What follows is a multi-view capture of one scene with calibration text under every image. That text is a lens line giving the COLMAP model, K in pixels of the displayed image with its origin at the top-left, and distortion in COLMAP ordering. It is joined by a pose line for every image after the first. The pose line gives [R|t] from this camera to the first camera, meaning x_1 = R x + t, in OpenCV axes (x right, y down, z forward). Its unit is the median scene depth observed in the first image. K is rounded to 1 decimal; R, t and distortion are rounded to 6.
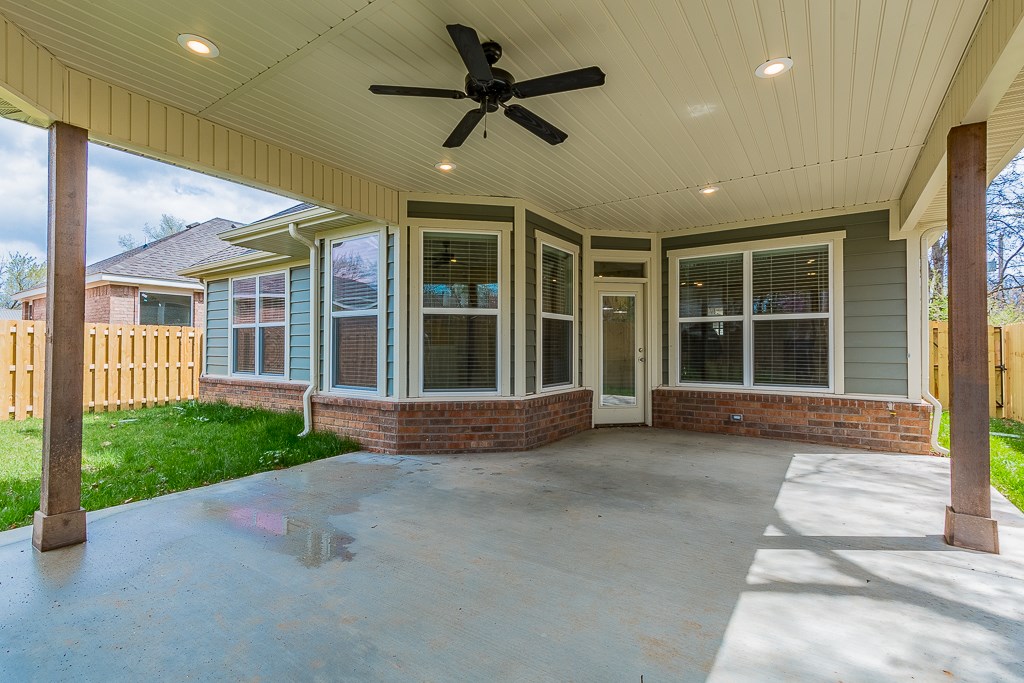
lens RADIAL K [[473.6, 0, 510.5], [0, 473.6, 342.0], [0, 0, 1]] dist [-0.000550, -0.002581]
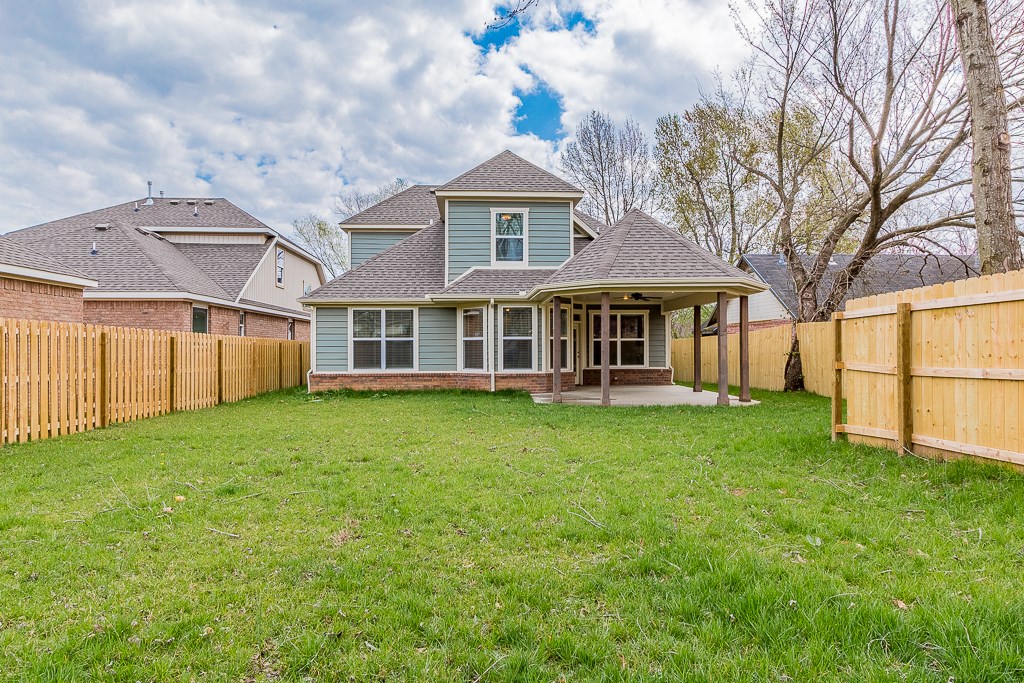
lens RADIAL K [[627.4, 0, 512.5], [0, 627.4, 344.9], [0, 0, 1]] dist [-0.001168, 0.000026]
pose [[0.783014, 0.000096, 0.622004, -2.109159], [-0.004098, 0.999979, 0.005005, -0.037018], [-0.621991, -0.006468, 0.782998, -1.336725]]
